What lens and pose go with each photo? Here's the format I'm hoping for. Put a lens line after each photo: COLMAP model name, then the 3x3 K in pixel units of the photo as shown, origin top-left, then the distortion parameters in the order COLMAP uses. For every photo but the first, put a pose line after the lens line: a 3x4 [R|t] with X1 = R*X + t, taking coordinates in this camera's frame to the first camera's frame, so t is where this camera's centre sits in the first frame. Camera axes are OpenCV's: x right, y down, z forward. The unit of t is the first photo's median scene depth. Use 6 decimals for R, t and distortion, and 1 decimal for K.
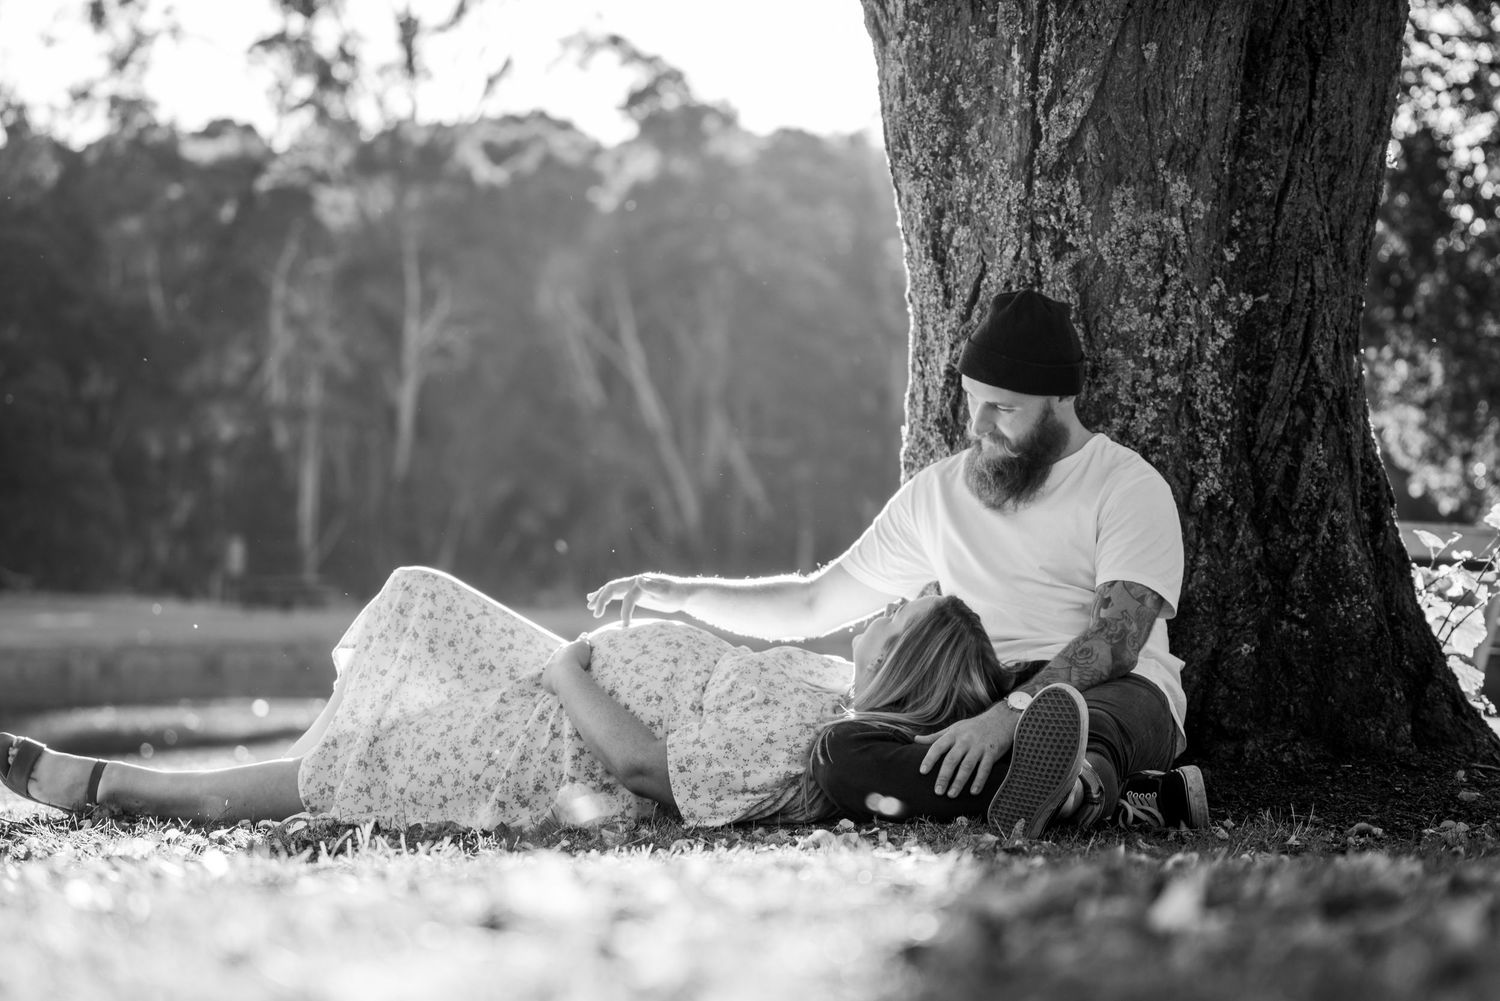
lens RADIAL K [[4729.0, 0, 745.4], [0, 4729.0, 496.5], [0, 0, 1]] dist [0.402859, 0.000000]
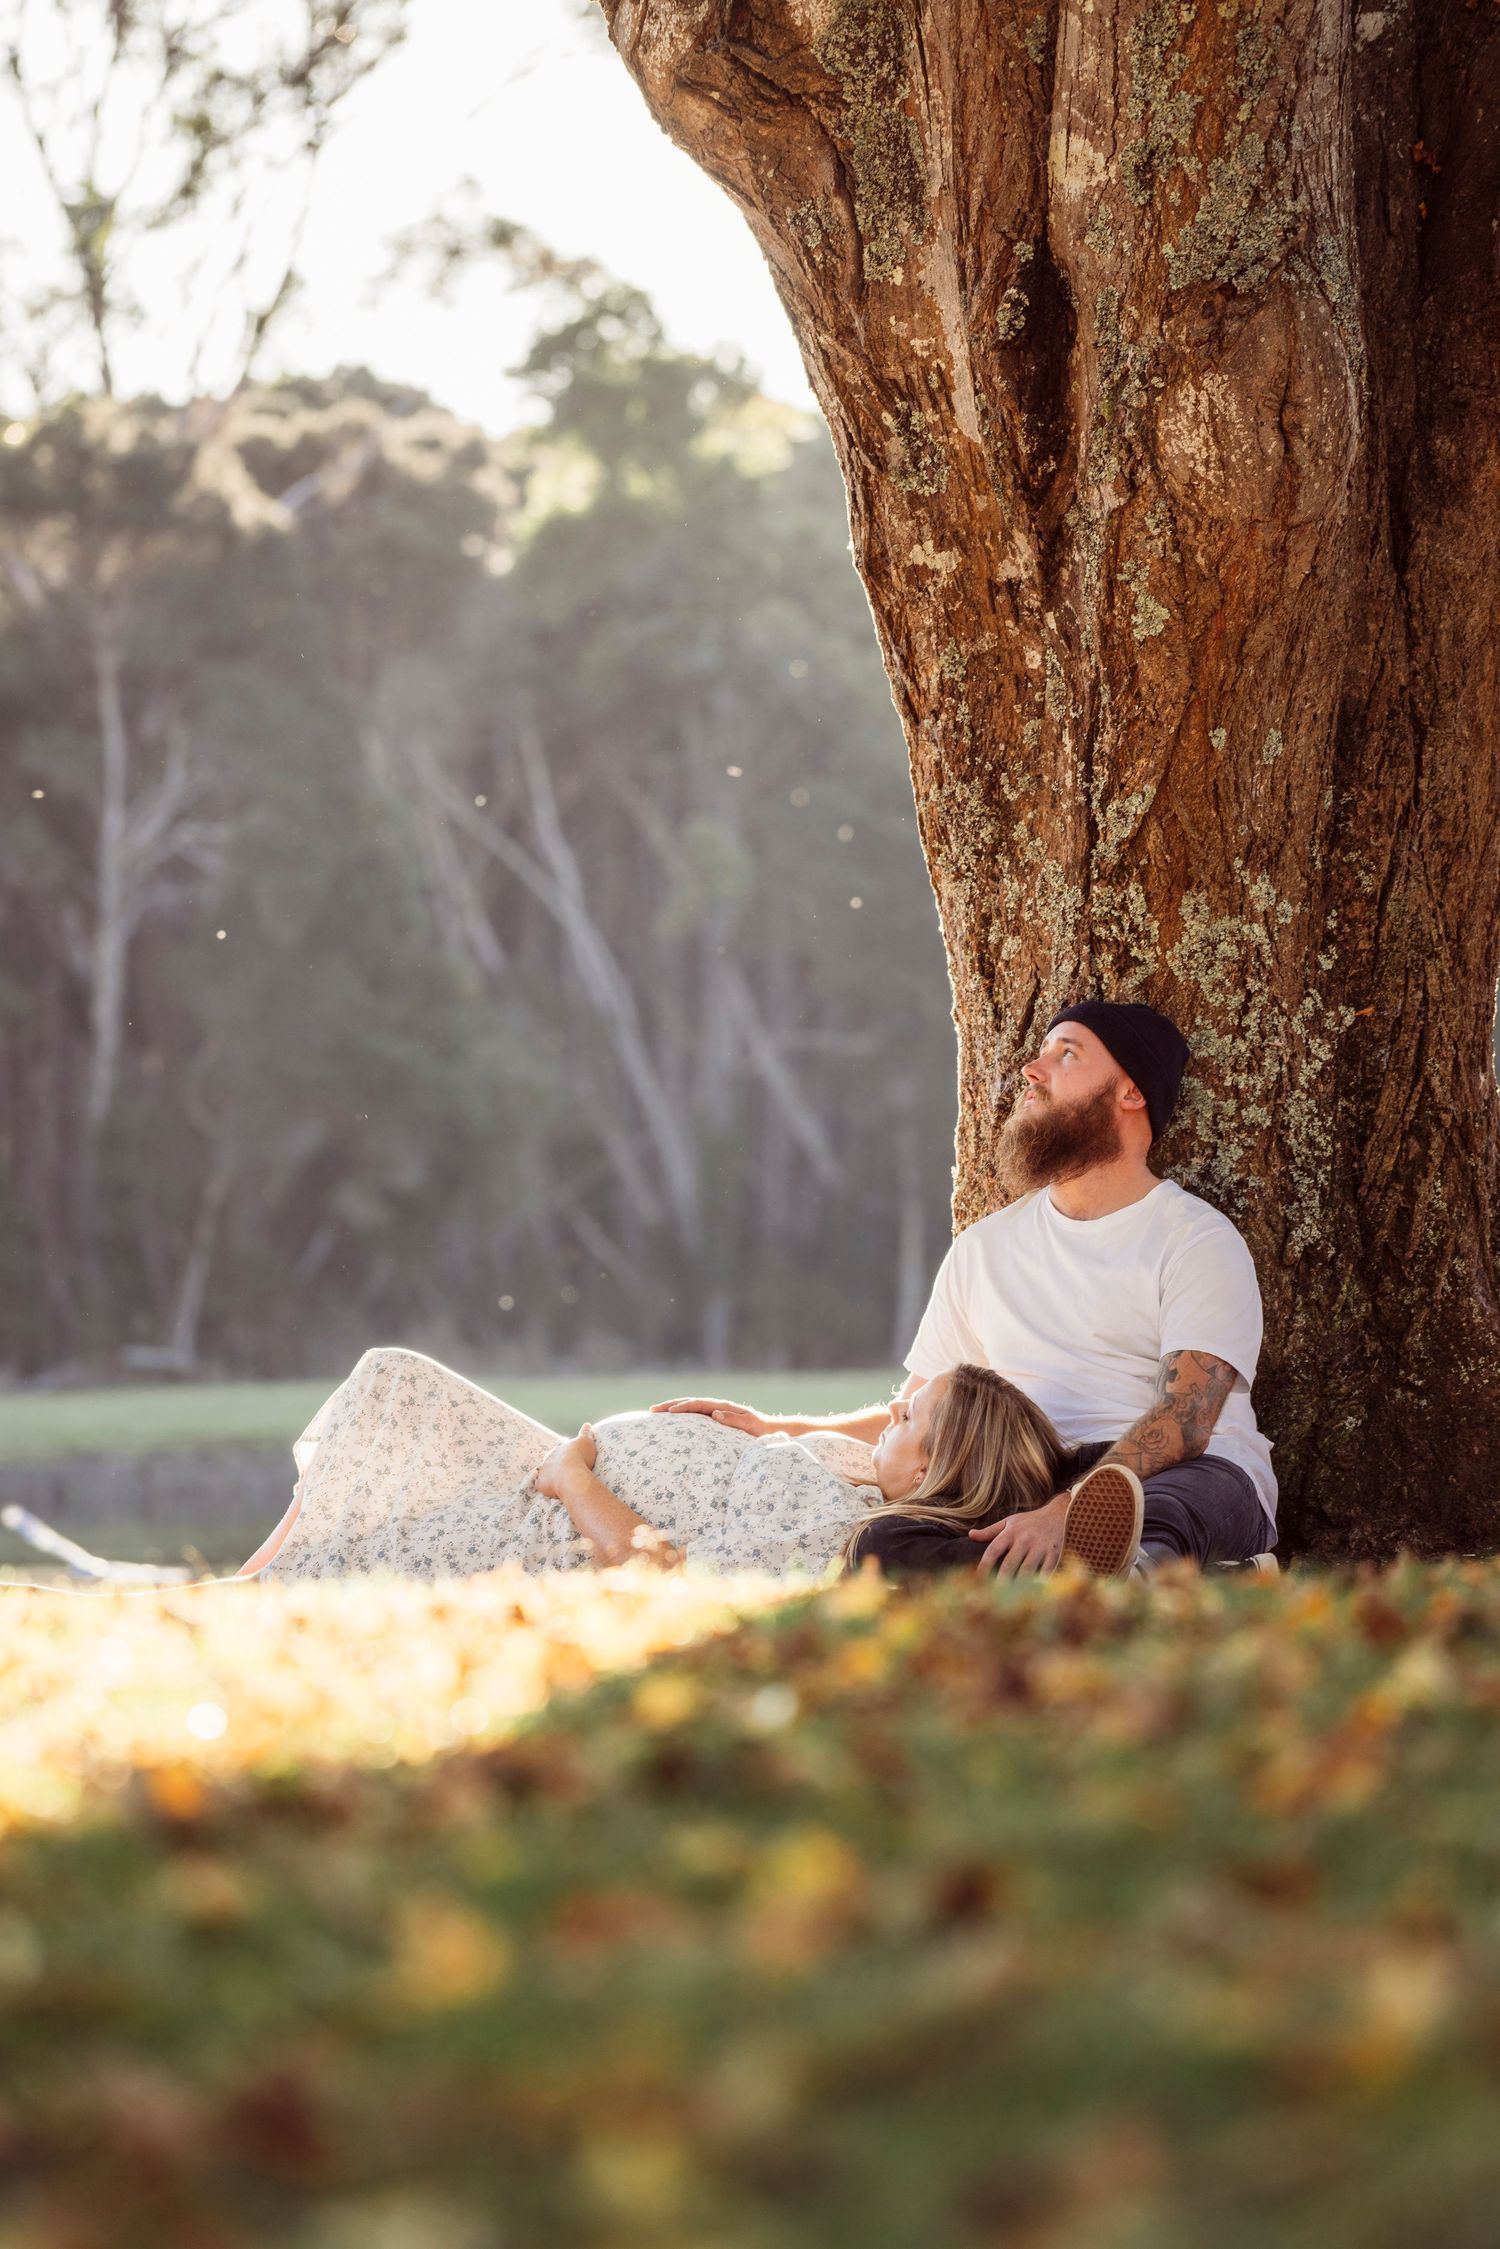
lens RADIAL K [[9921.0, 0, 705.1], [0, 9921.0, 1133.0], [0, 0, 1]] dist [1.168882, 0.000000]
pose [[0.999652, -0.024901, -0.008739, 0.005074], [0.024903, 0.999690, 0.000026, -0.022854], [0.008735, -0.000244, 0.999962, -0.792279]]
